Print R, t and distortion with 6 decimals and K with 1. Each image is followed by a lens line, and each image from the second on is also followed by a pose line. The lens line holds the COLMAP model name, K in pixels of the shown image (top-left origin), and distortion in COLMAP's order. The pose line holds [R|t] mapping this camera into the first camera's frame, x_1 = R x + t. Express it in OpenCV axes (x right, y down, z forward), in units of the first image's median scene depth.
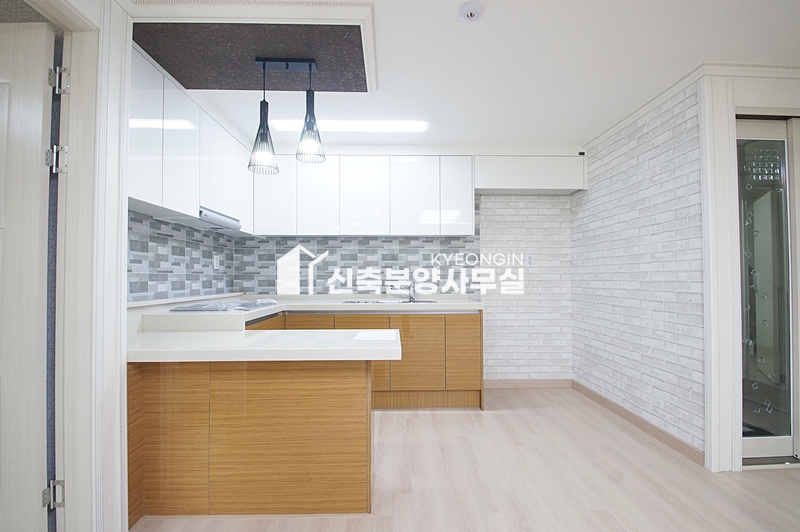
lens RADIAL K [[355.6, 0, 401.0], [0, 355.6, 270.5], [0, 0, 1]] dist [0.008442, -0.008802]
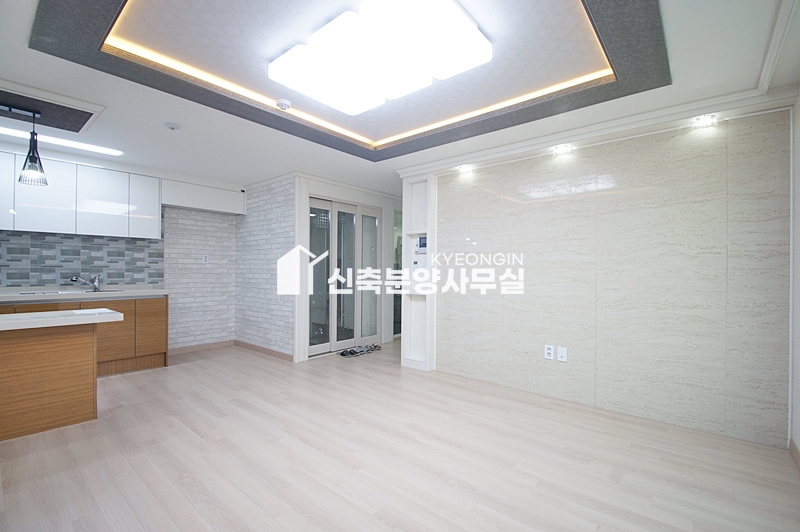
lens RADIAL K [[355.6, 0, 401.1], [0, 355.6, 267.7], [0, 0, 1]] dist [0.008442, -0.008802]
pose [[0.661508, 0.009173, 0.749882, -0.193277], [-0.021055, 0.999758, 0.006345, -0.020711], [-0.749642, -0.019986, 0.661542, -0.542342]]
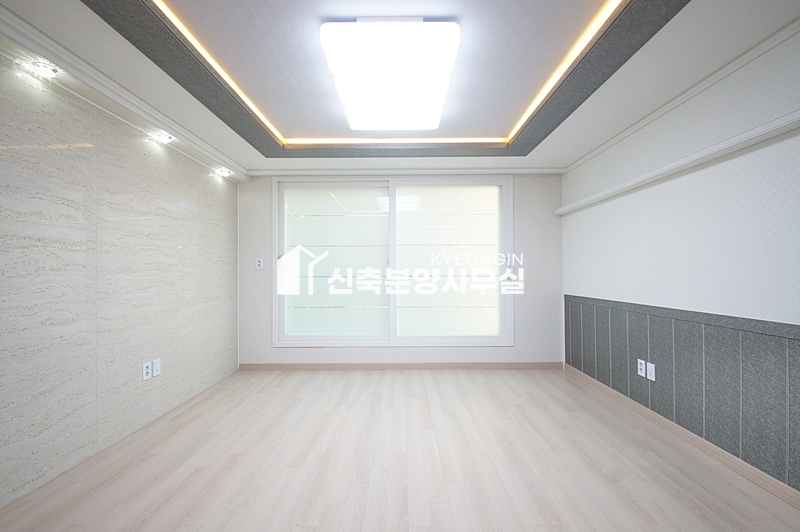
lens RADIAL K [[355.6, 0, 401.6], [0, 355.6, 267.0], [0, 0, 1]] dist [0.008442, -0.008802]
pose [[-0.999567, 0.006116, 0.028779, 0.512496], [0.005031, 0.999280, -0.037608, 0.024167], [-0.028988, -0.037447, -0.998878, 1.490038]]
